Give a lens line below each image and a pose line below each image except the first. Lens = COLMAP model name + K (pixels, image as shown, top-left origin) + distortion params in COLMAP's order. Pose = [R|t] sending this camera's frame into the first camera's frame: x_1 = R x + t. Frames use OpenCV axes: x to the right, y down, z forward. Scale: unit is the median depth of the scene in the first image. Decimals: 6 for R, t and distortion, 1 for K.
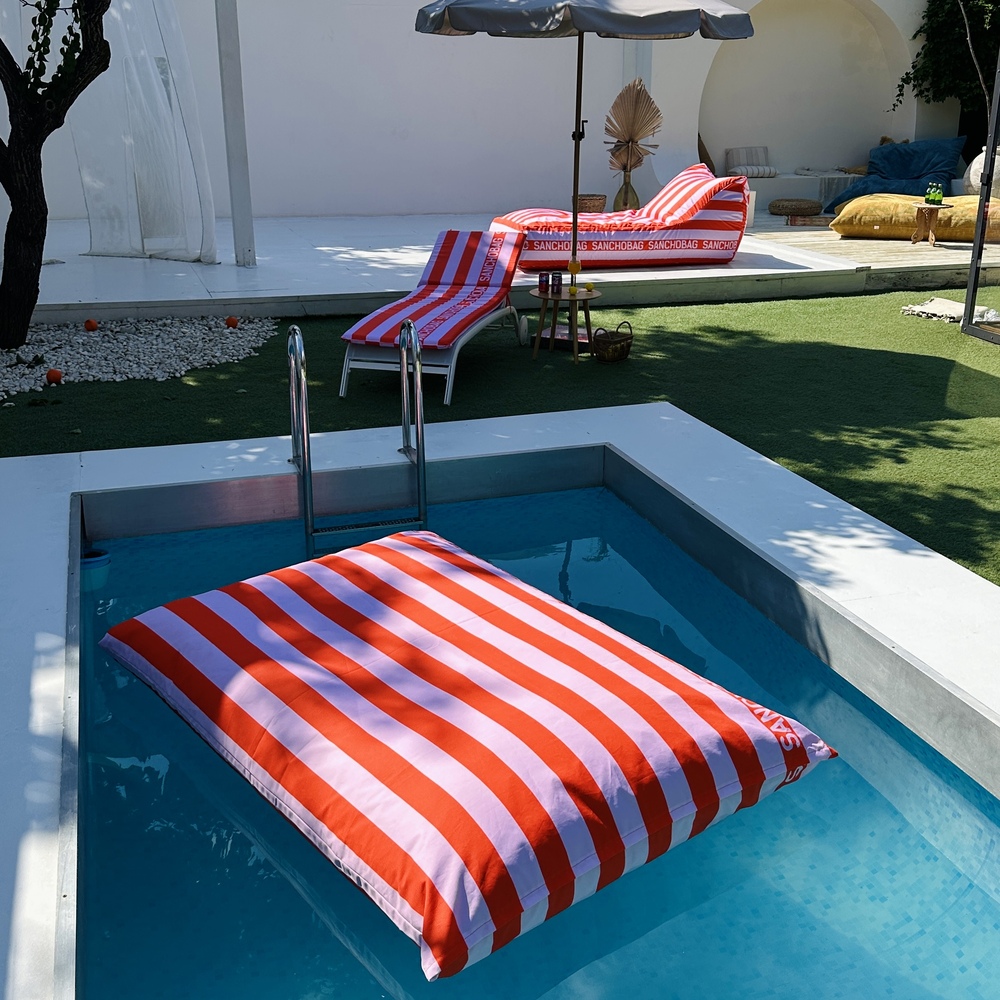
lens RADIAL K [[1177.8, 0, 501.3], [0, 1177.8, 526.2], [0, 0, 1]] dist [0.181245, -0.334989]
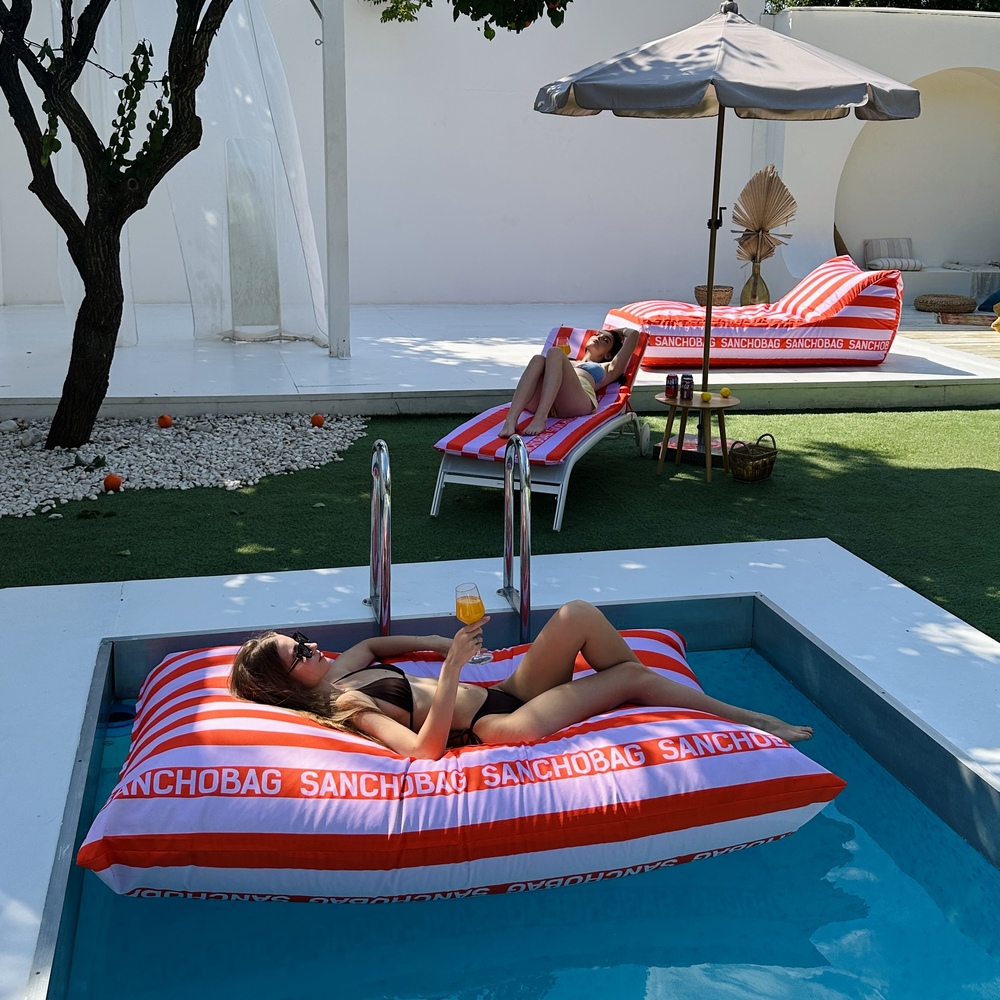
lens RADIAL K [[1224.6, 0, 500.0], [0, 1224.6, 500.0], [0, 0, 1]] dist [0.160767, -0.320650]
pose [[0.996187, 0.032148, -0.081107, -0.012872], [-0.039656, 0.994902, -0.092727, -0.033445], [0.077712, 0.095590, 0.992383, 0.103788]]
